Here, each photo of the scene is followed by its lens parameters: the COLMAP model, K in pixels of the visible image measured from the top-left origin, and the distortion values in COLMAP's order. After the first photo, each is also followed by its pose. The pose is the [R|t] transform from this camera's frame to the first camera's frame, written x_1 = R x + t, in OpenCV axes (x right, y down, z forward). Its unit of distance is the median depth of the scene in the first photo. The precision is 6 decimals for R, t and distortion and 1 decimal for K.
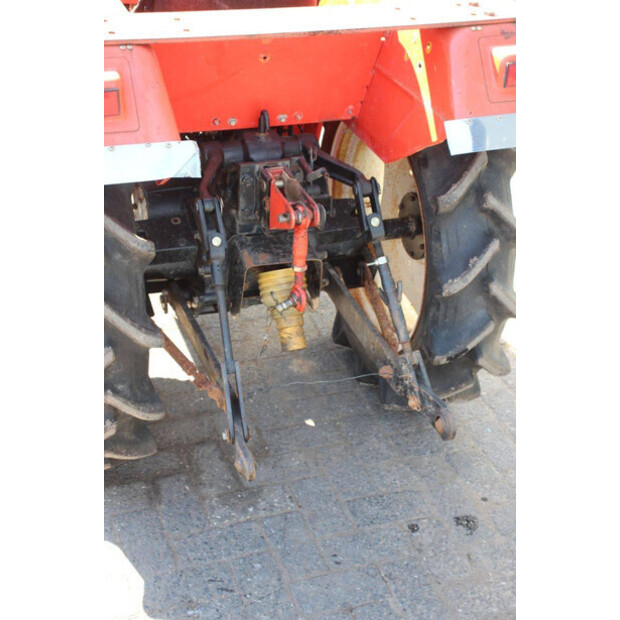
lens RADIAL K [[1084.7, 0, 311.9], [0, 1084.7, 309.7], [0, 0, 1]] dist [0.217353, 0.000000]
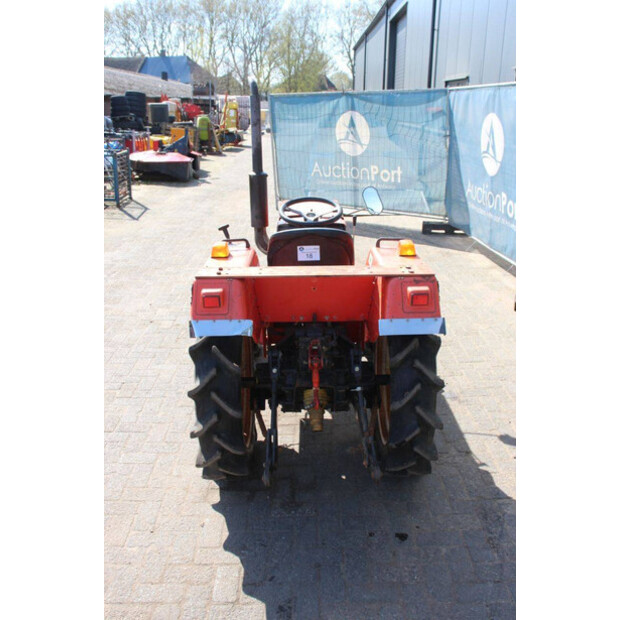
lens RADIAL K [[620.7, 0, 309.8], [0, 620.7, 314.7], [0, 0, 1]] dist [-0.049806, 0.000000]
pose [[0.940646, 0.047452, -0.336055, 0.351933], [-0.118764, 0.973595, -0.194956, 0.053933], [0.317931, 0.223296, 0.921444, -0.097105]]
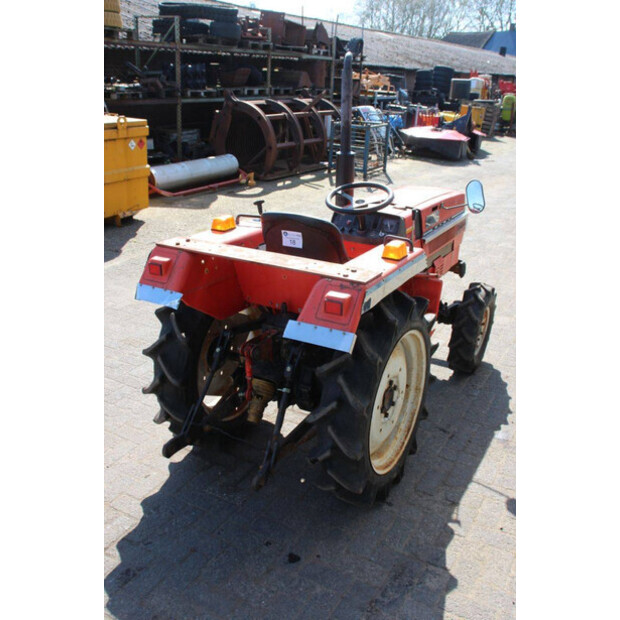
lens RADIAL K [[620.7, 0, 307.2], [0, 620.7, 314.6], [0, 0, 1]] dist [-0.049806, 0.000000]
pose [[0.640814, 0.234163, -0.731112, 0.822565], [-0.378641, 0.924856, -0.035660, -0.139358], [0.667823, 0.299681, 0.681325, 0.271574]]
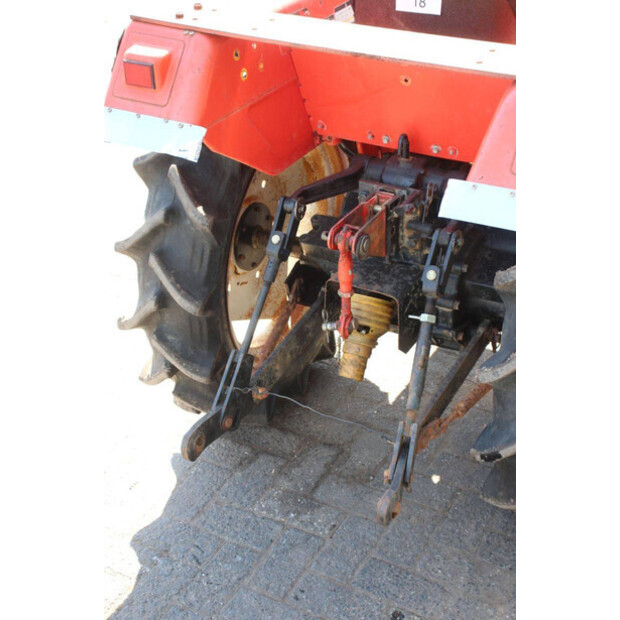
lens RADIAL K [[1086.0, 0, 312.8], [0, 1086.0, 310.1], [0, 0, 1]] dist [0.211191, 0.000000]
pose [[0.661388, 0.328273, -0.674390, 0.612882], [-0.341574, 0.932312, 0.118833, -0.126956], [0.667752, 0.151760, 0.728750, 0.271339]]
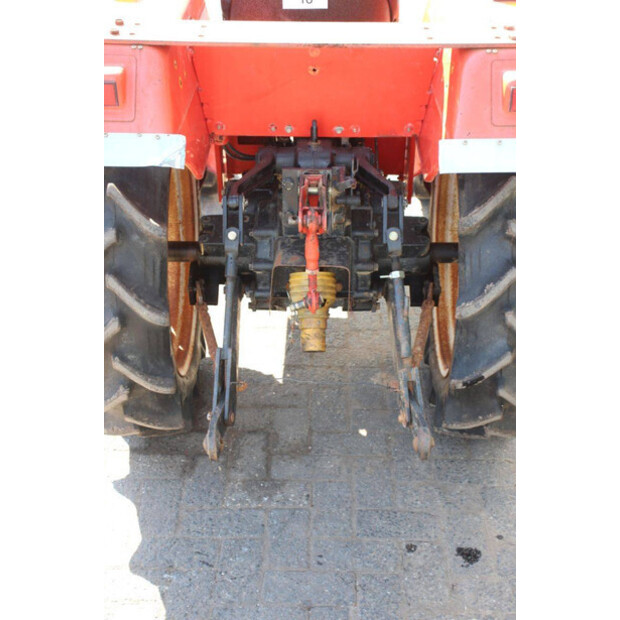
lens RADIAL K [[1086.0, 0, 312.5], [0, 1086.0, 307.8], [0, 0, 1]] dist [0.211191, 0.000000]
pose [[0.934425, 0.131052, -0.331172, 0.330501], [-0.142347, 0.989767, -0.009968, 0.006541], [0.326477, 0.056456, 0.943518, 0.020173]]
